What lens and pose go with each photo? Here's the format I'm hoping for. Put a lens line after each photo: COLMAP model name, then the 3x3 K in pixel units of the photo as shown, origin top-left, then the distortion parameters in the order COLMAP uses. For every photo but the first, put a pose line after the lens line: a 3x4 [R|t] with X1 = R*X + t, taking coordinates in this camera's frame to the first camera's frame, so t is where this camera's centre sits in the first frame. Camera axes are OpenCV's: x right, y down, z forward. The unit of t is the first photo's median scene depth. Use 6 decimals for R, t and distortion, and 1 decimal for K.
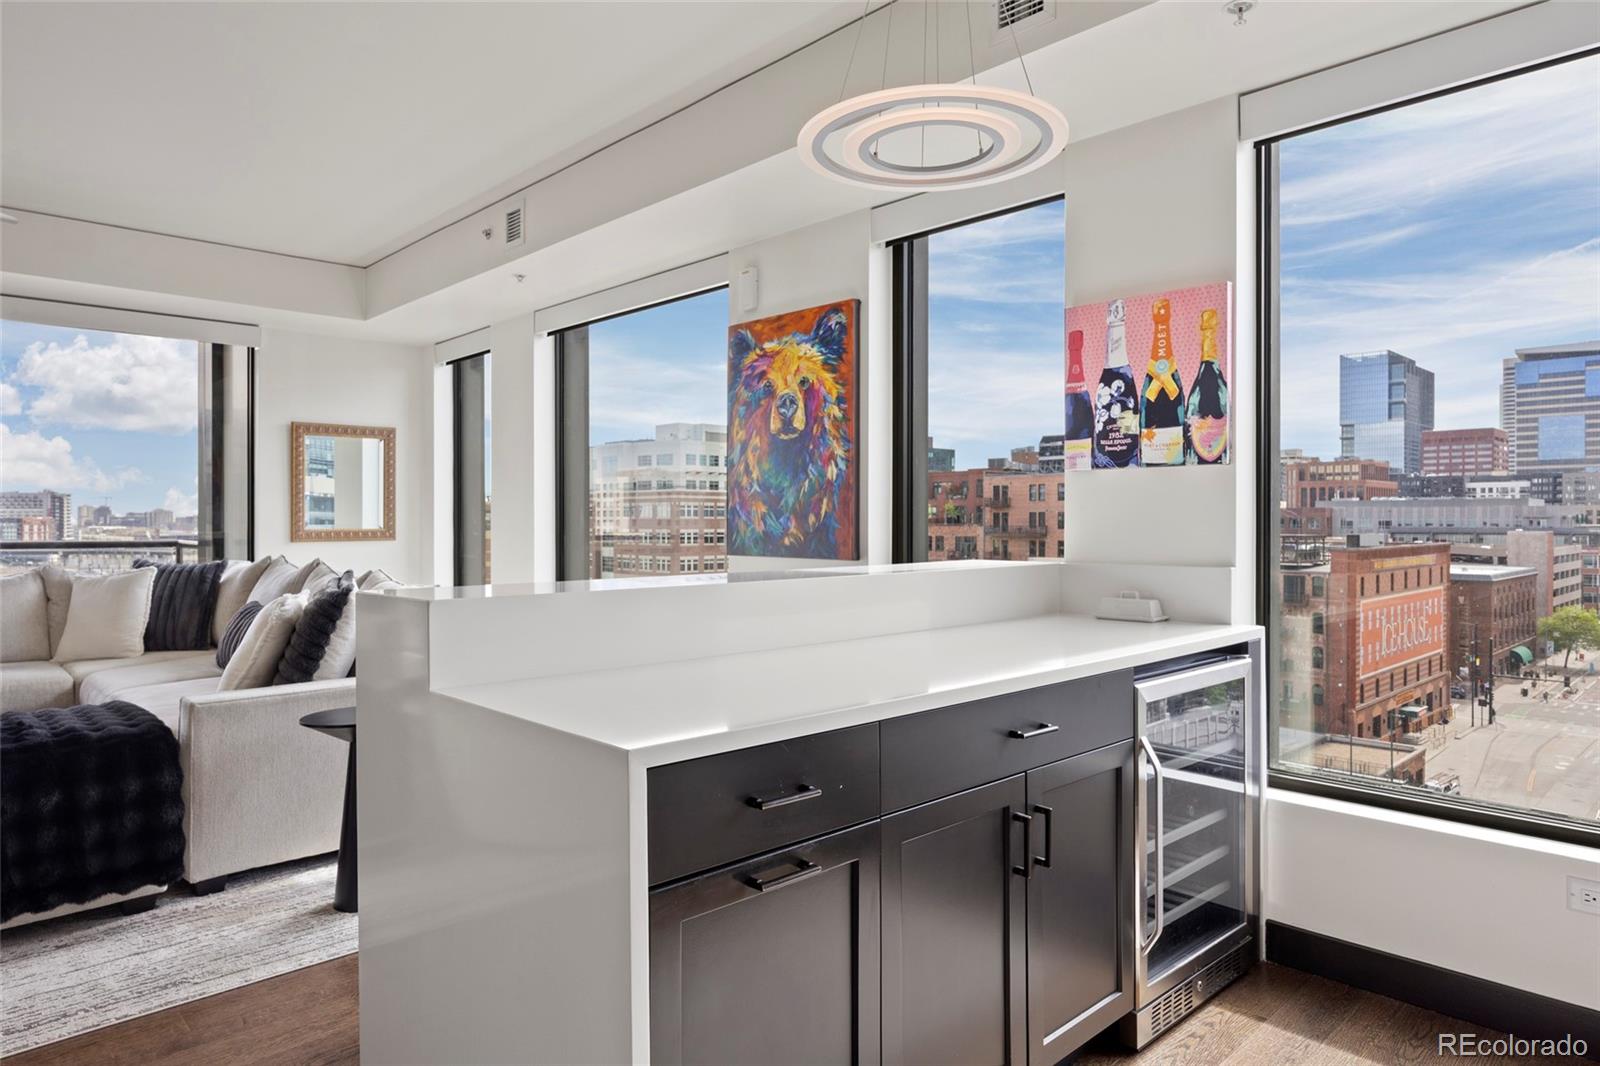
lens RADIAL K [[969.7, 0, 751.3], [0, 969.7, 524.0], [0, 0, 1]] dist [-0.004329, -0.001714]
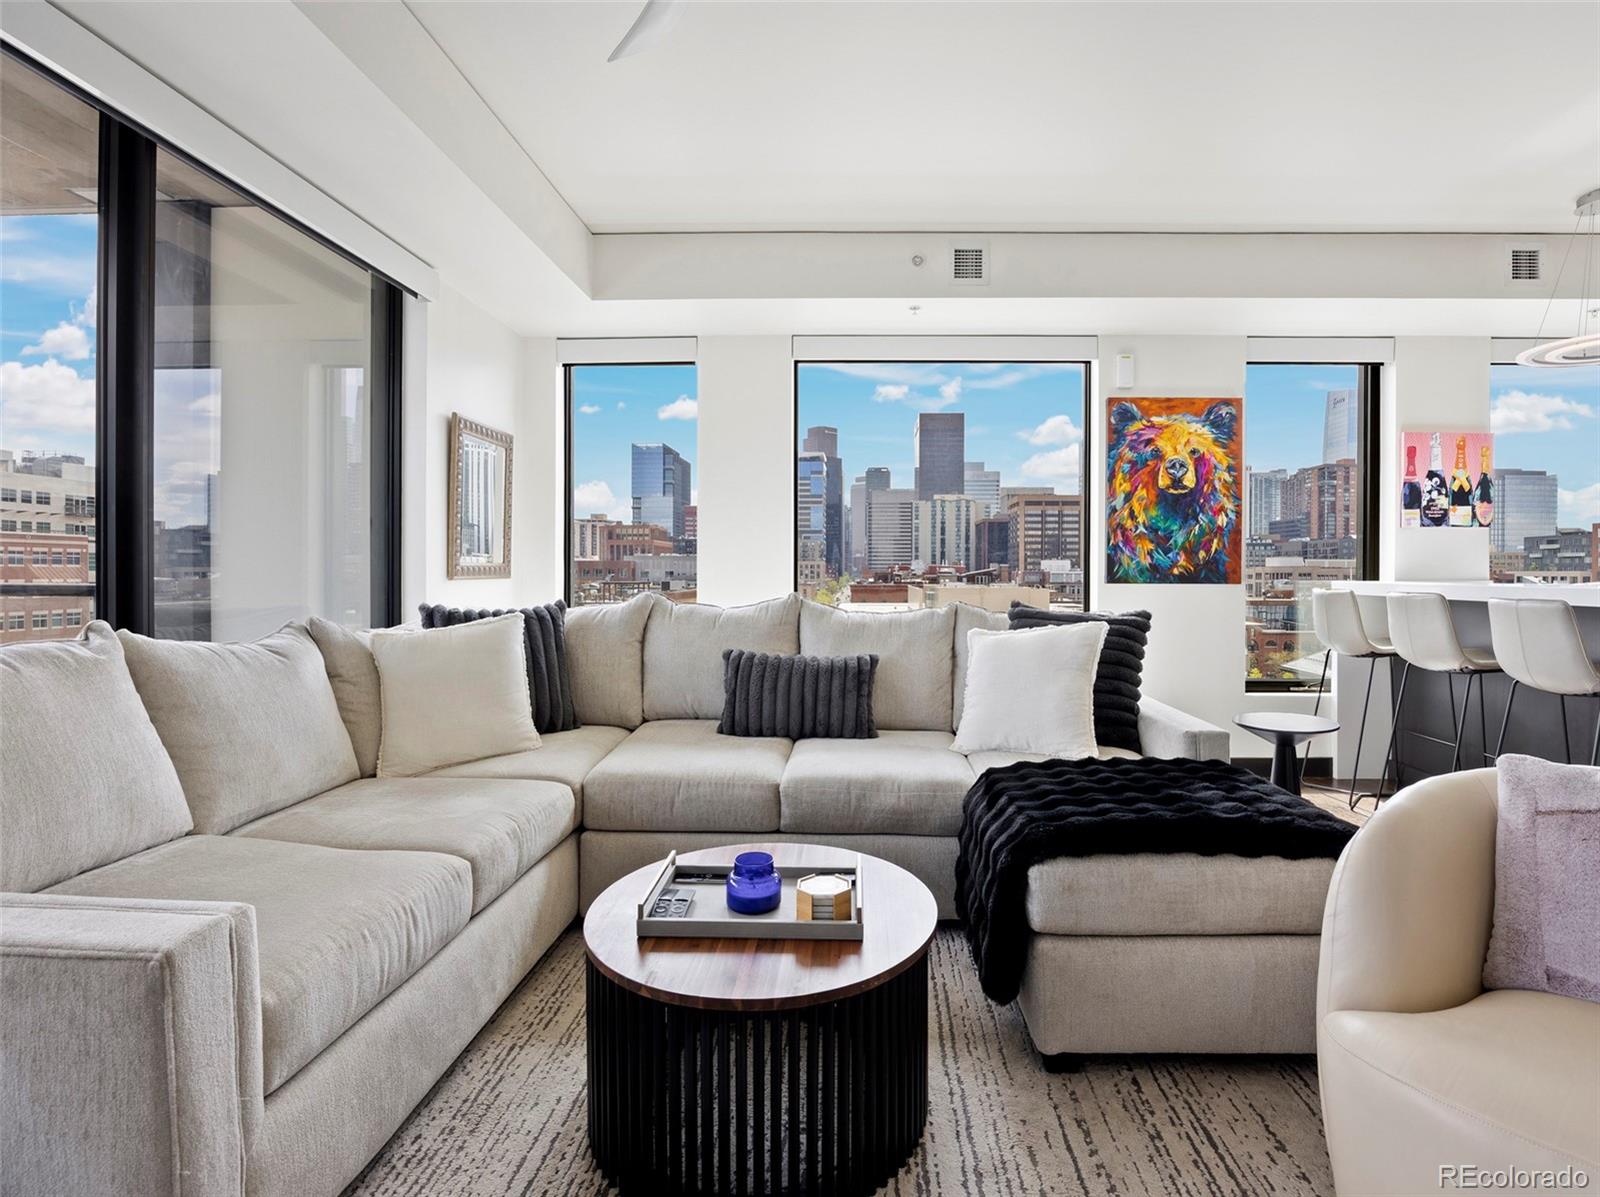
lens RADIAL K [[847.0, 0, 876.9], [0, 847.0, 580.7], [0, 0, 1]] dist [-0.015201, 0.002714]
pose [[0.677223, -0.006435, 0.735750, -1.103160], [0.000304, 0.999964, 0.008466, 0.021340], [-0.735778, -0.005509, 0.677200, 0.532661]]
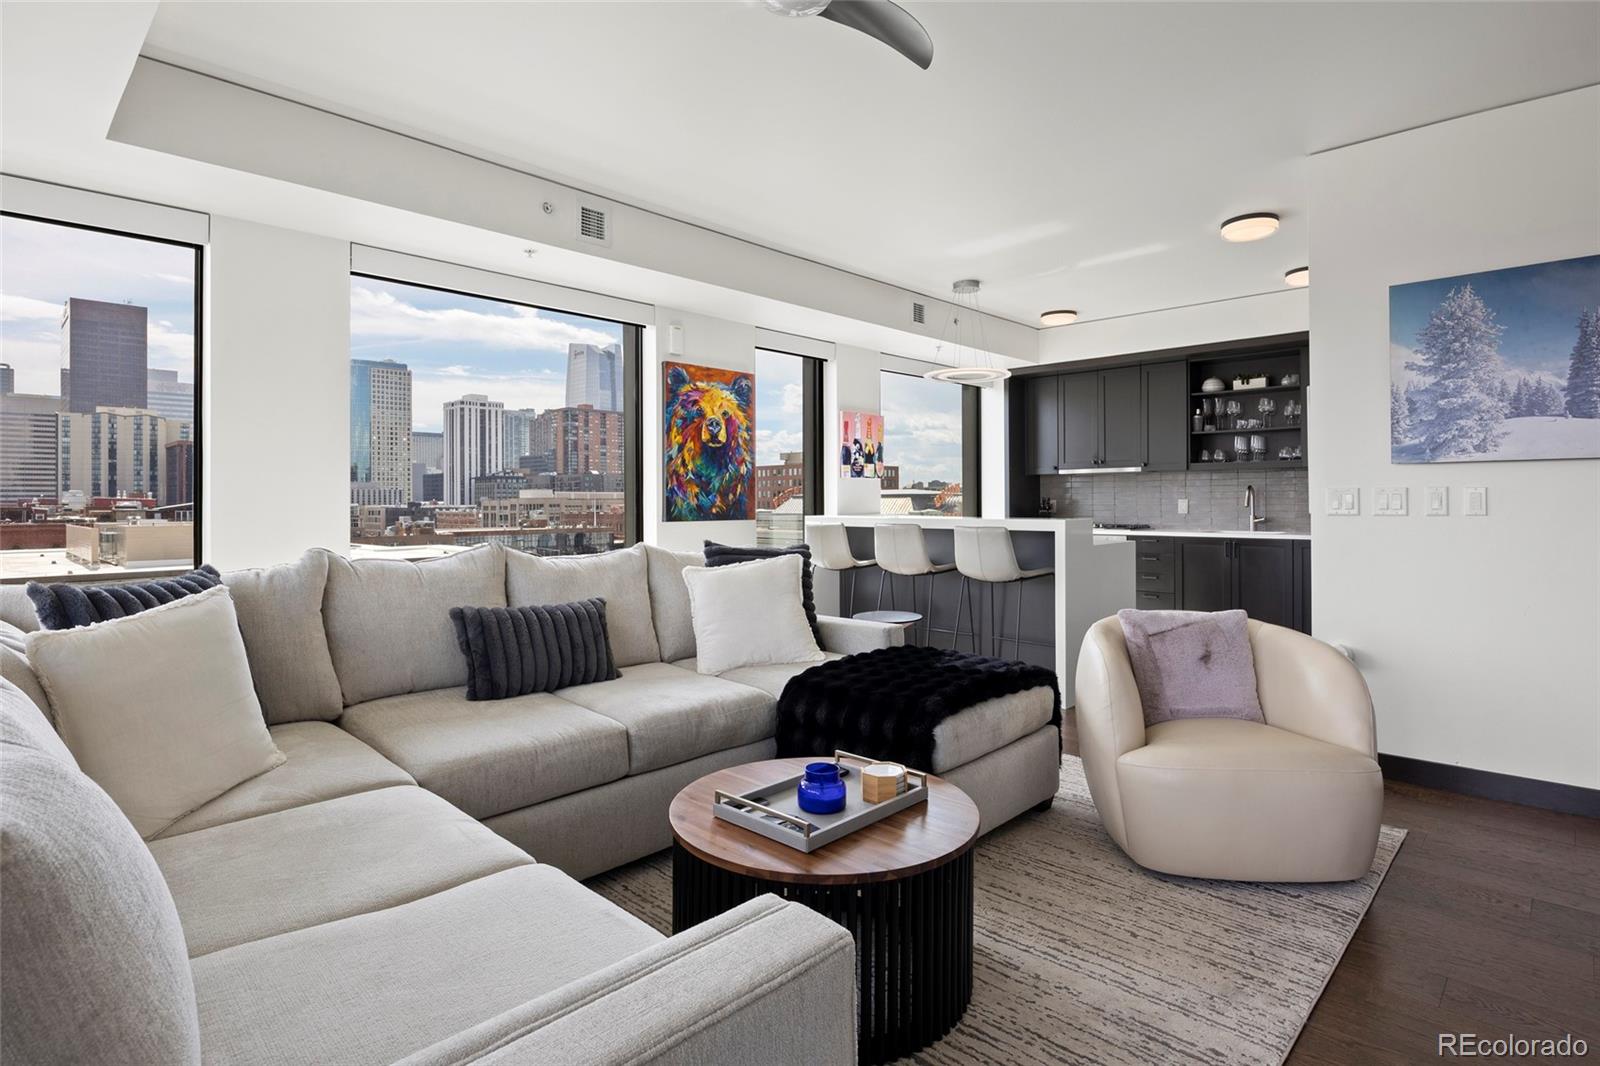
lens RADIAL K [[795.1, 0, 859.1], [0, 795.1, 502.5], [0, 0, 1]] dist [-0.005590, 0.001760]
pose [[-0.096702, -0.000442, 0.995313, -1.318145], [0.008392, 0.999964, 0.001260, 0.005184], [-0.995278, 0.008475, -0.096695, 0.906842]]
